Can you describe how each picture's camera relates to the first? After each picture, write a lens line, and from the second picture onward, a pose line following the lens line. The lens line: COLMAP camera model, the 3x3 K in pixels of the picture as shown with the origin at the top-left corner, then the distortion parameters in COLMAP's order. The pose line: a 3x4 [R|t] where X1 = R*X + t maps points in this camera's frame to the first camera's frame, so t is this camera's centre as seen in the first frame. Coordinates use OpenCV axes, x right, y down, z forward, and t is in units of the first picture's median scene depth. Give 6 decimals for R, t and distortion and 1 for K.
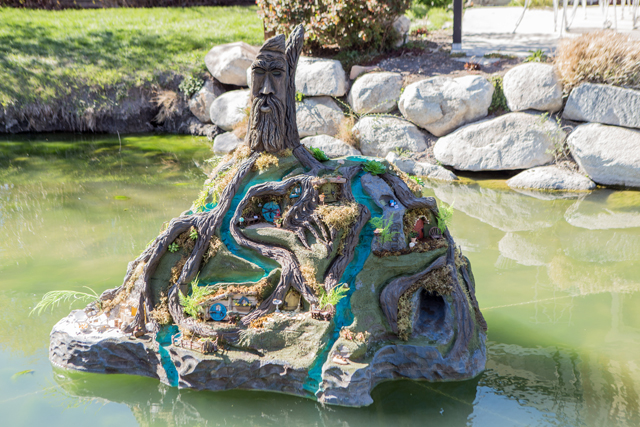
lens RADIAL K [[1152.6, 0, 320.7], [0, 1152.6, 210.5], [0, 0, 1]] dist [0.072742, 0.000000]
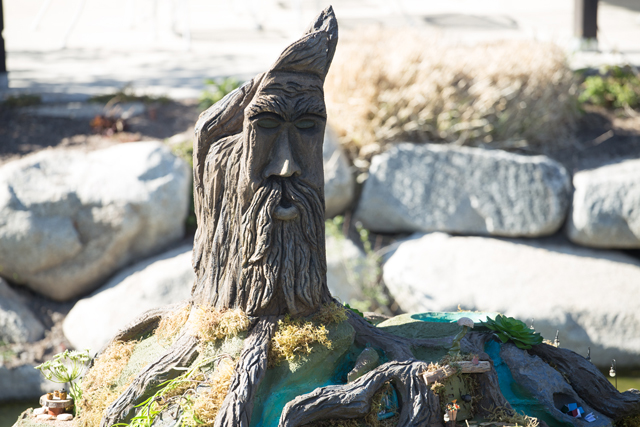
lens RADIAL K [[2918.3, 0, 319.2], [0, 2918.3, 212.4], [0, 0, 1]] dist [1.501131, 0.000000]
pose [[0.880989, -0.074986, 0.467156, -0.528003], [0.124820, 0.989217, -0.076607, -0.006583], [-0.456375, 0.125801, 0.880850, 0.073974]]
